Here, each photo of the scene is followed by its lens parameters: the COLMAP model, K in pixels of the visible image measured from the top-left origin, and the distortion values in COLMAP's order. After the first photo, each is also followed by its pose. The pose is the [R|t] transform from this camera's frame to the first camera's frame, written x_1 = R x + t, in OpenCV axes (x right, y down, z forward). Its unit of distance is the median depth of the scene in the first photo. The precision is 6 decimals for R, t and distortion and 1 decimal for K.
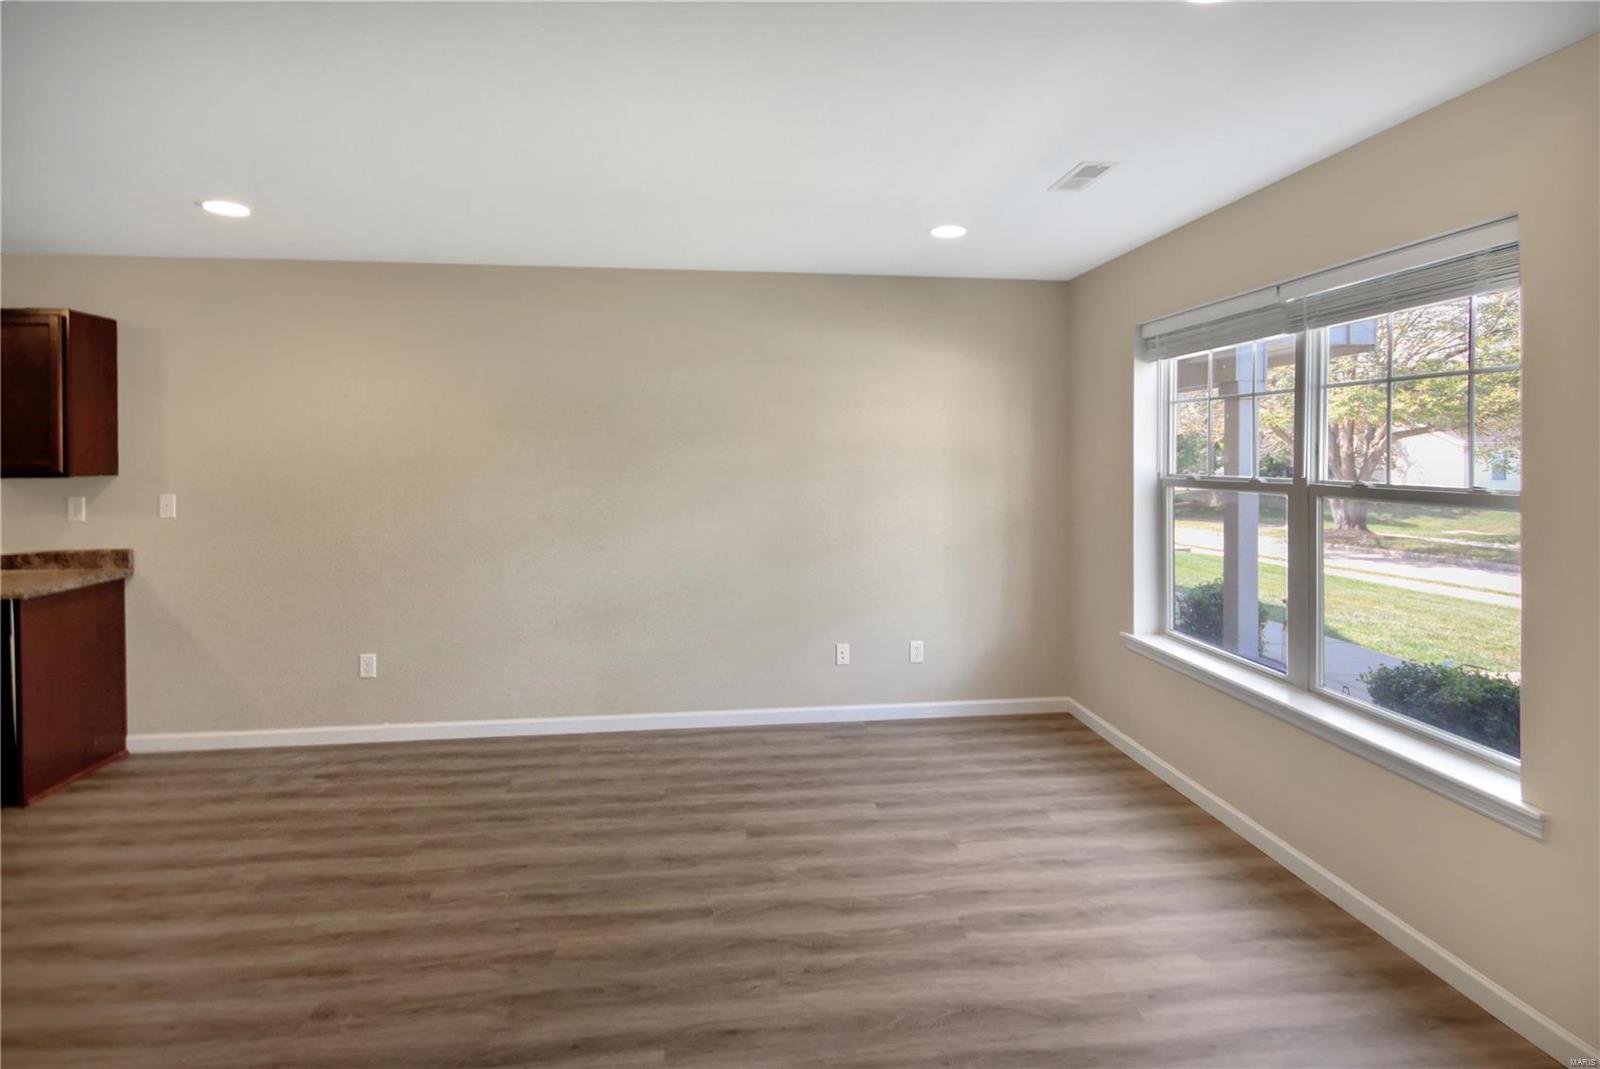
lens RADIAL K [[789.0, 0, 805.9], [0, 789.0, 454.4], [0, 0, 1]] dist [-0.002202, -0.000173]
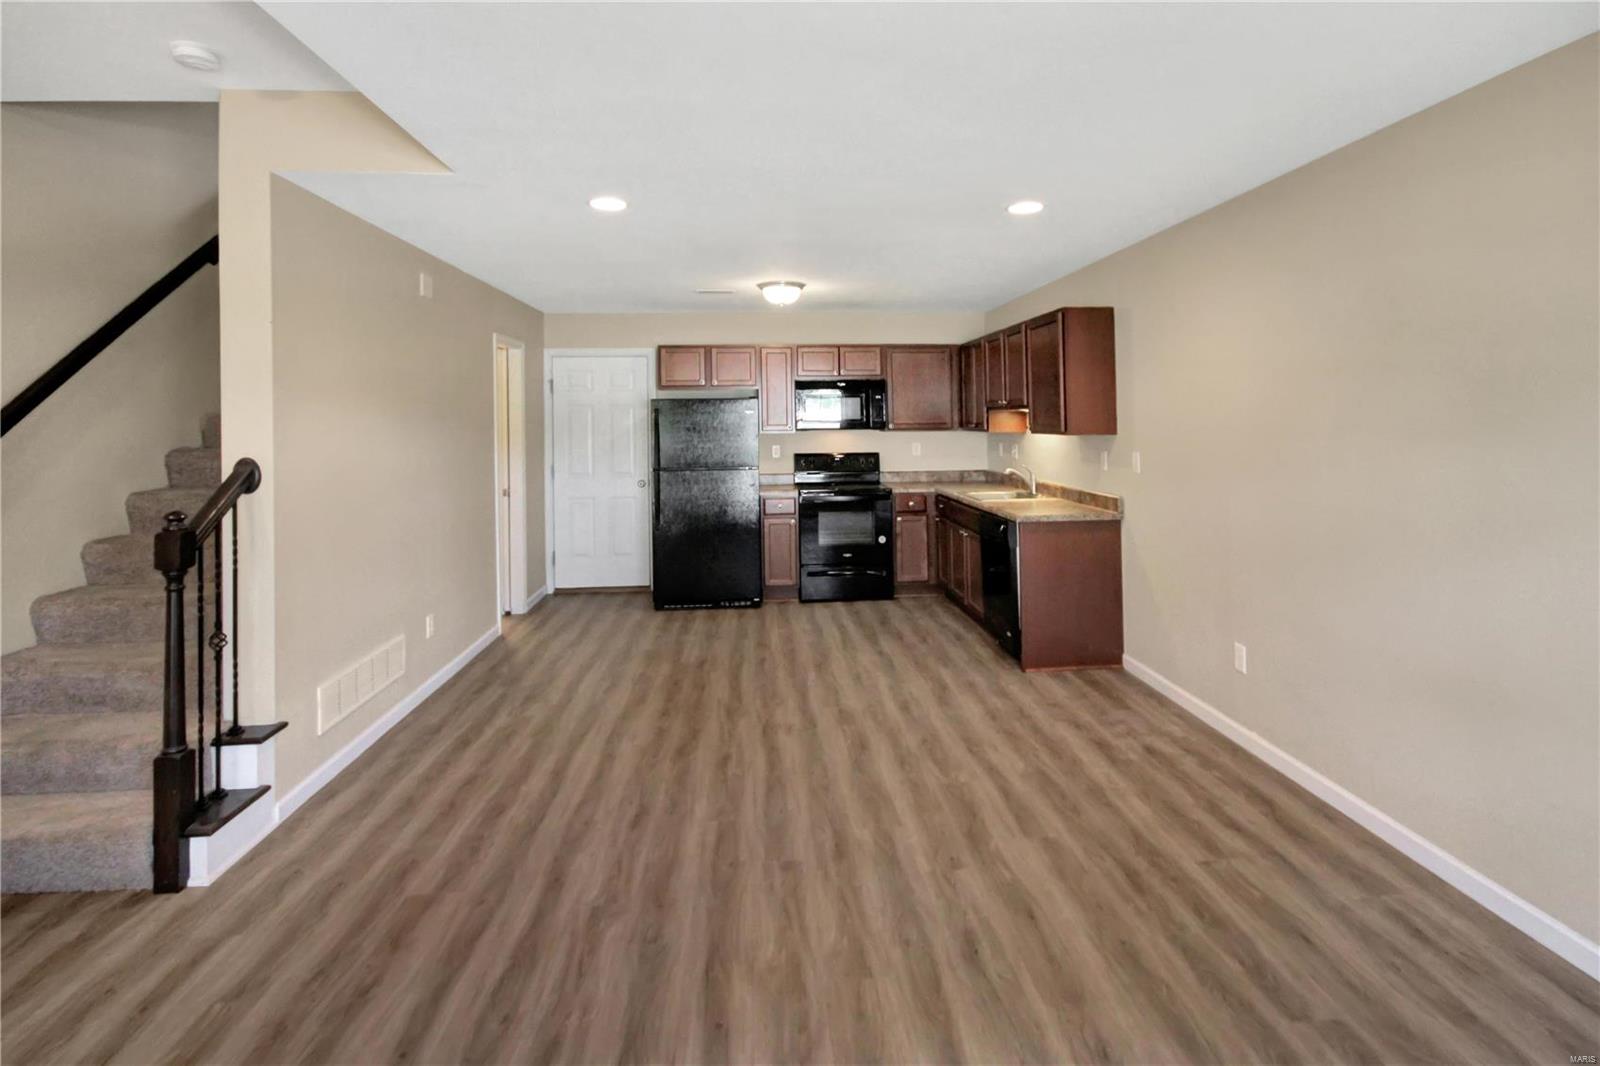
lens RADIAL K [[782.2, 0, 806.7], [0, 782.2, 412.4], [0, 0, 1]] dist [-0.000250, -0.000234]
pose [[-0.030368, -0.010645, -0.999482, 0.381158], [0.008812, 0.999902, -0.010918, 0.002155], [0.999500, -0.009139, -0.030271, 0.642239]]
